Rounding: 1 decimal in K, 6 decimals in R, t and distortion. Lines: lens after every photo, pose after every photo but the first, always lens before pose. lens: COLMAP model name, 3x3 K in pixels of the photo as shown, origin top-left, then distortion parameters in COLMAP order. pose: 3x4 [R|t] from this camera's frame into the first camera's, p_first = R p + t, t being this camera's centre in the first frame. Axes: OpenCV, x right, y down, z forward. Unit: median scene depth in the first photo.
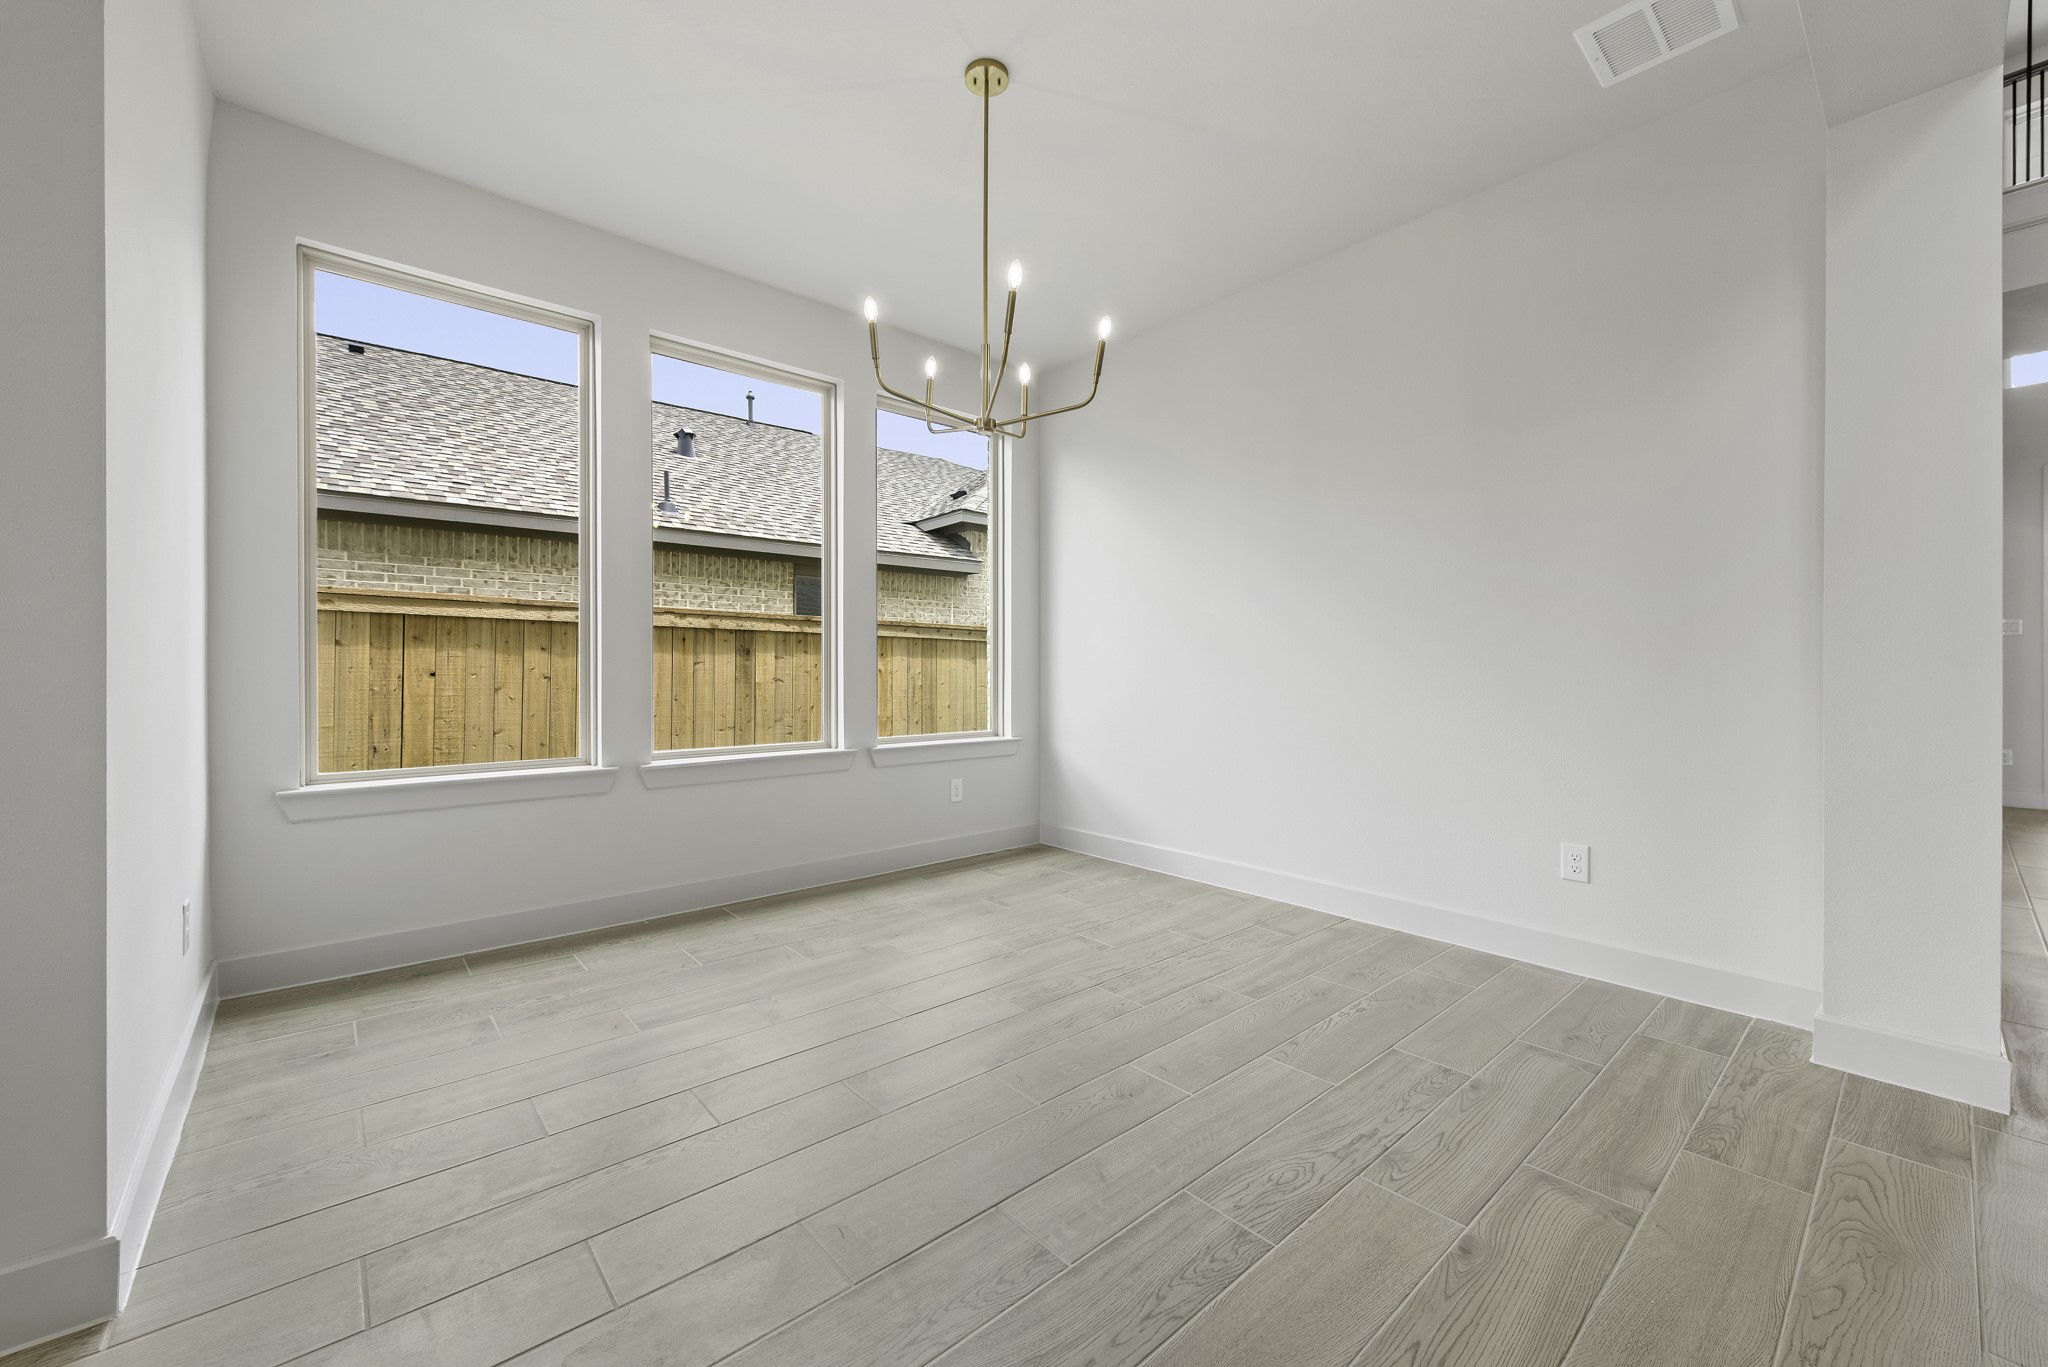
lens RADIAL K [[806.8, 0, 1024.1], [0, 806.8, 668.9], [0, 0, 1]] dist [0.016122, -0.004269]
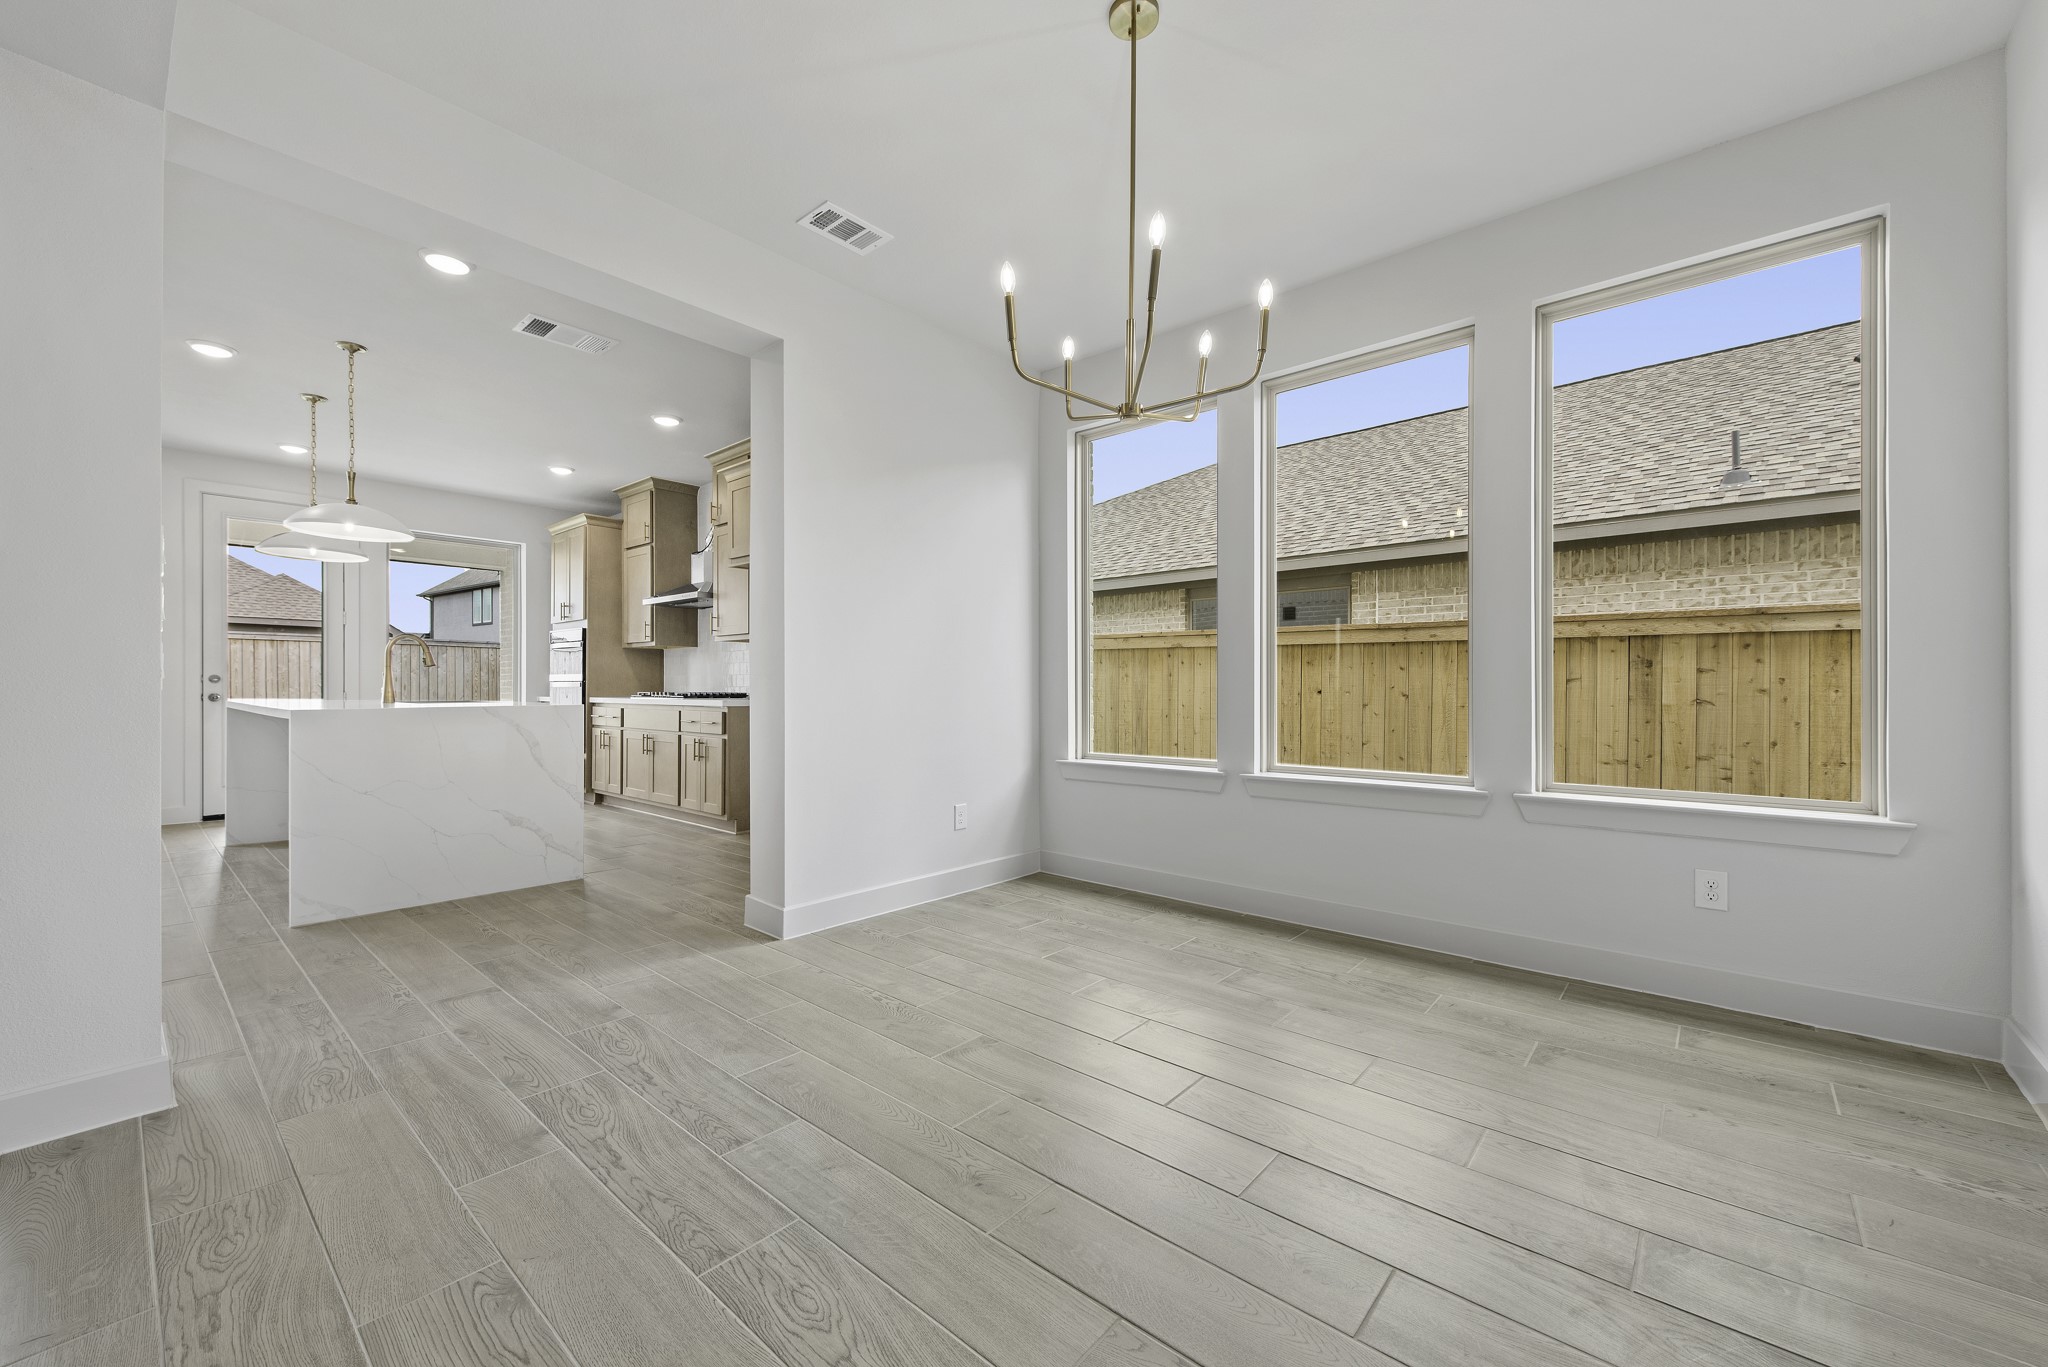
lens RADIAL K [[806.8, 0, 1024.1], [0, 806.8, 668.9], [0, 0, 1]] dist [0.016122, -0.004269]
pose [[0.123534, -0.025955, -0.992001, 0.403087], [0.002011, 0.999662, -0.025905, 0.002781], [0.992338, 0.001205, 0.123545, 0.380400]]
